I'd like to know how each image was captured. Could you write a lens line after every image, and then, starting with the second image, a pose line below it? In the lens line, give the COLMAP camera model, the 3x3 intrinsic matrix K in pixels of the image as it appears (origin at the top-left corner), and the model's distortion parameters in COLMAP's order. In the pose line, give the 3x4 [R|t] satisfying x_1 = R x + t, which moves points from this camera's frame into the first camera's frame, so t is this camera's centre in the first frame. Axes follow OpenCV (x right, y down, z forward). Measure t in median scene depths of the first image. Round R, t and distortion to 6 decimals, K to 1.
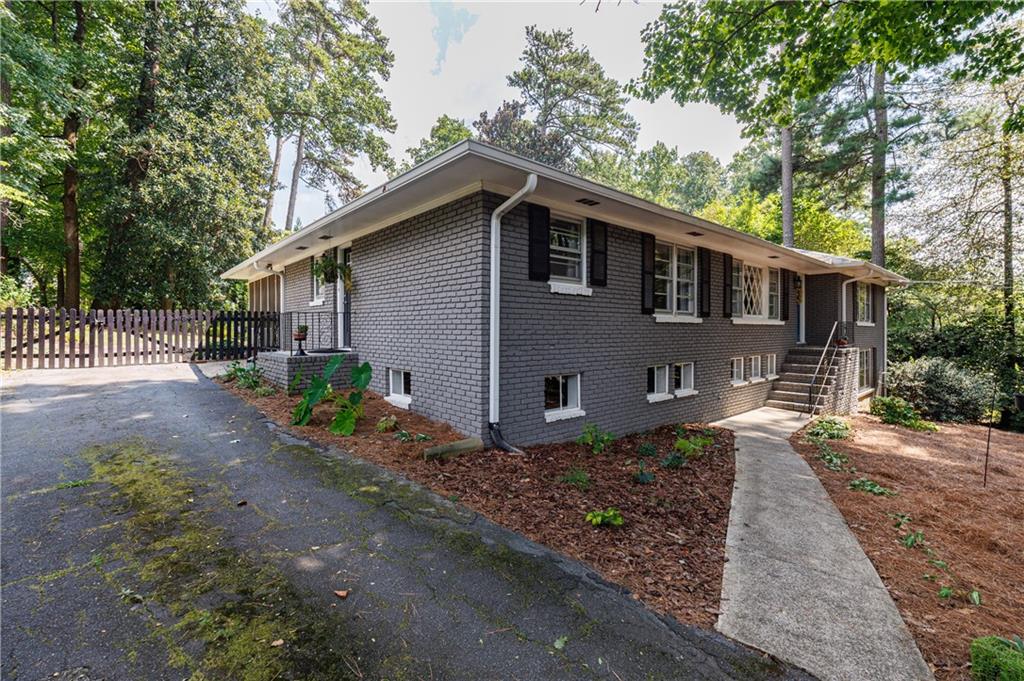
lens RADIAL K [[445.2, 0, 509.7], [0, 445.2, 333.1], [0, 0, 1]] dist [0.002833, -0.000815]
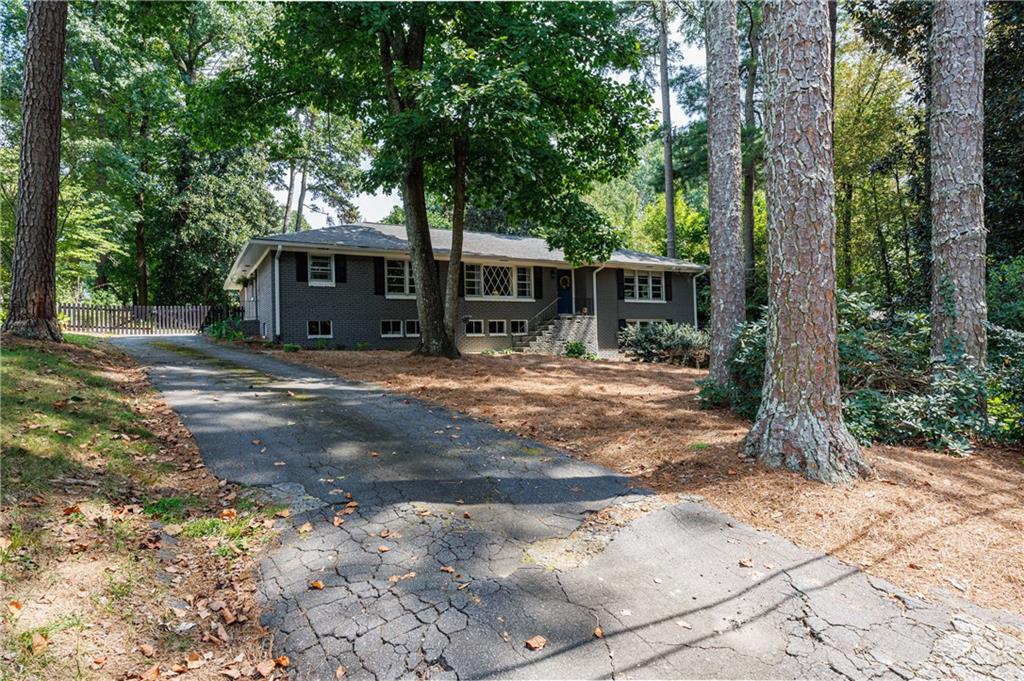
lens RADIAL K [[559.2, 0, 514.5], [0, 559.2, 342.1], [0, 0, 1]] dist [0.000858, 0.001259]
pose [[0.981947, -0.029066, -0.186910, 0.577119], [0.025861, 0.999474, -0.019562, 0.100728], [0.187380, 0.014375, 0.982182, -0.594101]]
